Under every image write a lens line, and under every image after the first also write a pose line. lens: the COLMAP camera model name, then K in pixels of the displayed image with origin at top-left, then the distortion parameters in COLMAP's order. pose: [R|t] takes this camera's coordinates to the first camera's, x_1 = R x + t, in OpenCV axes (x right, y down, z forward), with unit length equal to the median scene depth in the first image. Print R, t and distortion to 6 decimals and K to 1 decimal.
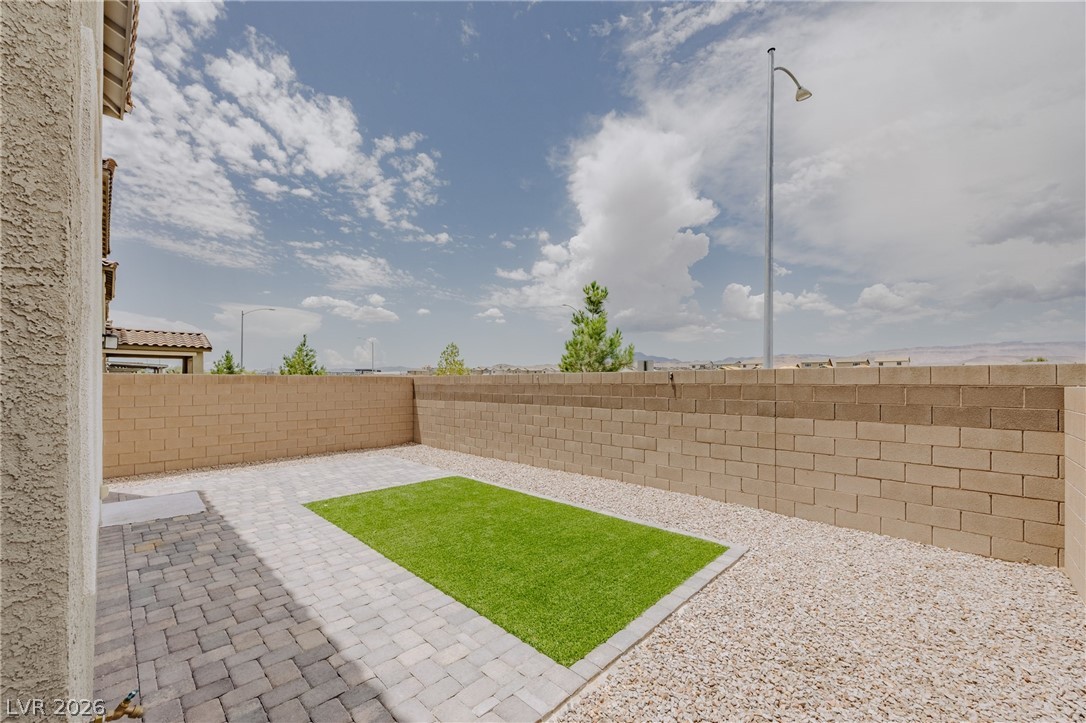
lens RADIAL K [[424.2, 0, 541.7], [0, 424.2, 380.4], [0, 0, 1]] dist [-0.000906, 0.000008]
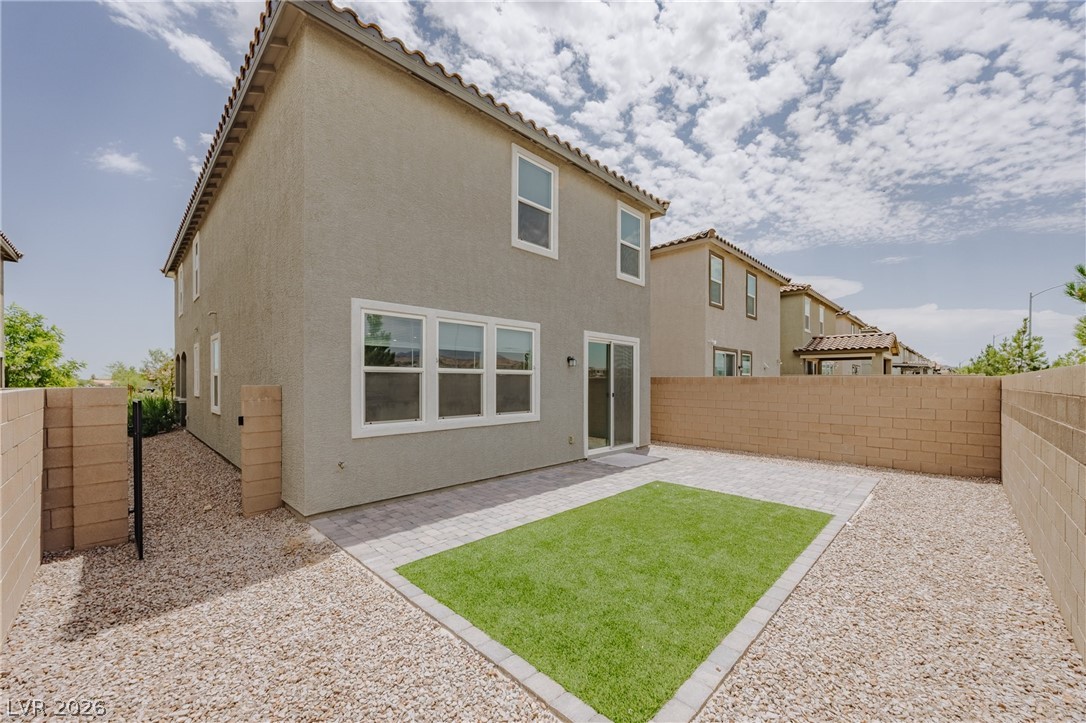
lens RADIAL K [[424.2, 0, 541.7], [0, 424.2, 380.4], [0, 0, 1]] dist [-0.000906, 0.000008]
pose [[-0.003942, 0.002128, -0.999990, 0.798781], [-0.000239, 0.999998, 0.002129, -0.008733], [0.999992, 0.000248, -0.003942, 0.768175]]
